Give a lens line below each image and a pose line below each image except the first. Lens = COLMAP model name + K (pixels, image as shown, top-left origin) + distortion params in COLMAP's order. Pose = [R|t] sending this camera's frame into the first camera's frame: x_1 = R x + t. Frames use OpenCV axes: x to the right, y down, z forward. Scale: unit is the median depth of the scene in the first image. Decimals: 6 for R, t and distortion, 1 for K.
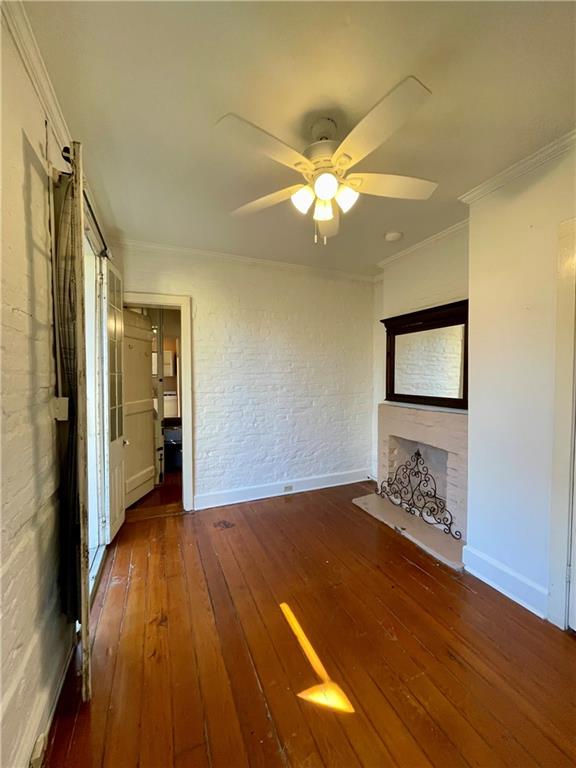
lens RADIAL K [[308.5, 0, 288.7], [0, 308.5, 381.9], [0, 0, 1]] dist [-0.007382, 0.000559]
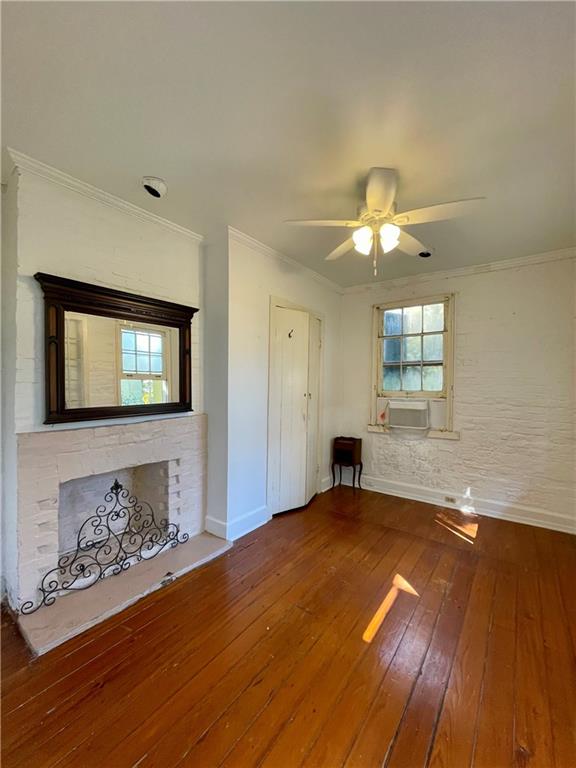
lens RADIAL K [[308.5, 0, 290.9], [0, 308.5, 384.0], [0, 0, 1]] dist [-0.007382, 0.000559]
pose [[-0.501019, -0.003431, 0.865430, -0.447307], [0.024949, 0.999519, 0.018407, -0.012616], [-0.865077, 0.030814, -0.500692, 1.081685]]
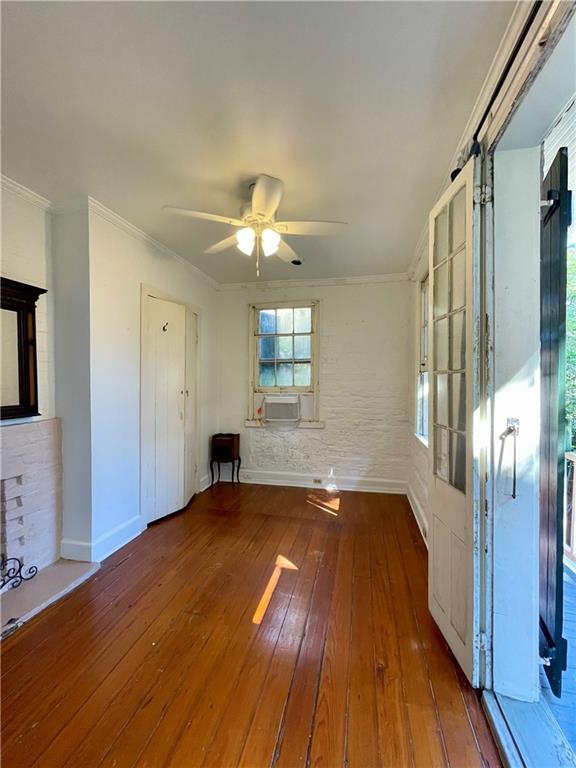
lens RADIAL K [[308.5, 0, 289.9], [0, 308.5, 384.0], [0, 0, 1]] dist [-0.007382, 0.000559]
pose [[-0.805417, -0.002200, 0.592705, -0.434302], [0.025223, 0.998960, 0.037983, -0.010622], [-0.592172, 0.045542, -0.804524, 1.114640]]
